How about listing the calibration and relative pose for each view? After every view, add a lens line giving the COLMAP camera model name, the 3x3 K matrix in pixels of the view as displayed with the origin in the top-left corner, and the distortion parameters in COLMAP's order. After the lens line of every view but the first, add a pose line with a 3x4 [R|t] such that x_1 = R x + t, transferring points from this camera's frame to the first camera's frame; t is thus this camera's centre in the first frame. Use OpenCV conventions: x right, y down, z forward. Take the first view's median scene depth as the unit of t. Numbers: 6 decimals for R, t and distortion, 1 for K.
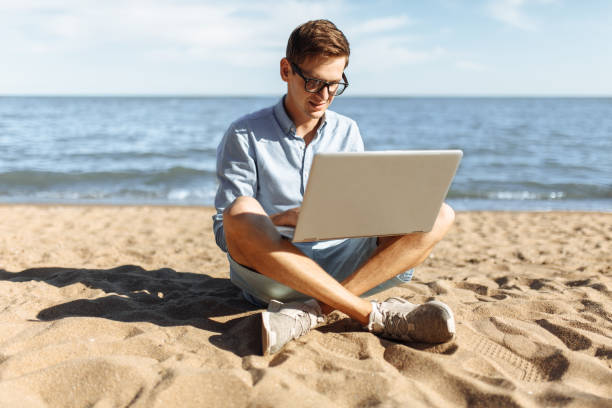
lens RADIAL K [[873.3, 0, 306.0], [0, 873.3, 204.0], [0, 0, 1]] dist [0.007593, -0.002655]
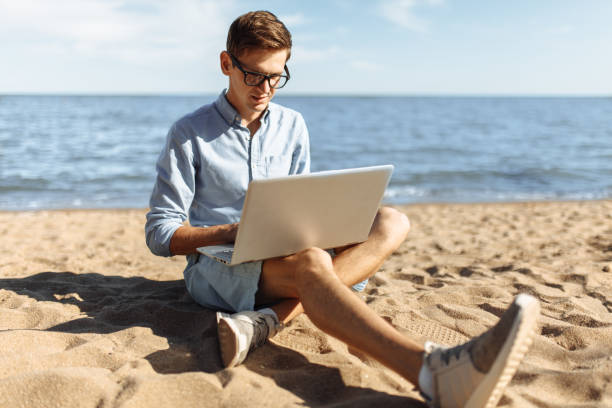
lens RADIAL K [[873.3, 0, 306.0], [0, 873.3, 204.0], [0, 0, 1]] dist [0.007593, -0.002655]
pose [[0.969786, -0.026301, 0.242534, -0.176139], [0.029500, 0.999519, -0.009566, 0.016040], [-0.242166, 0.016432, 0.970096, 0.037894]]
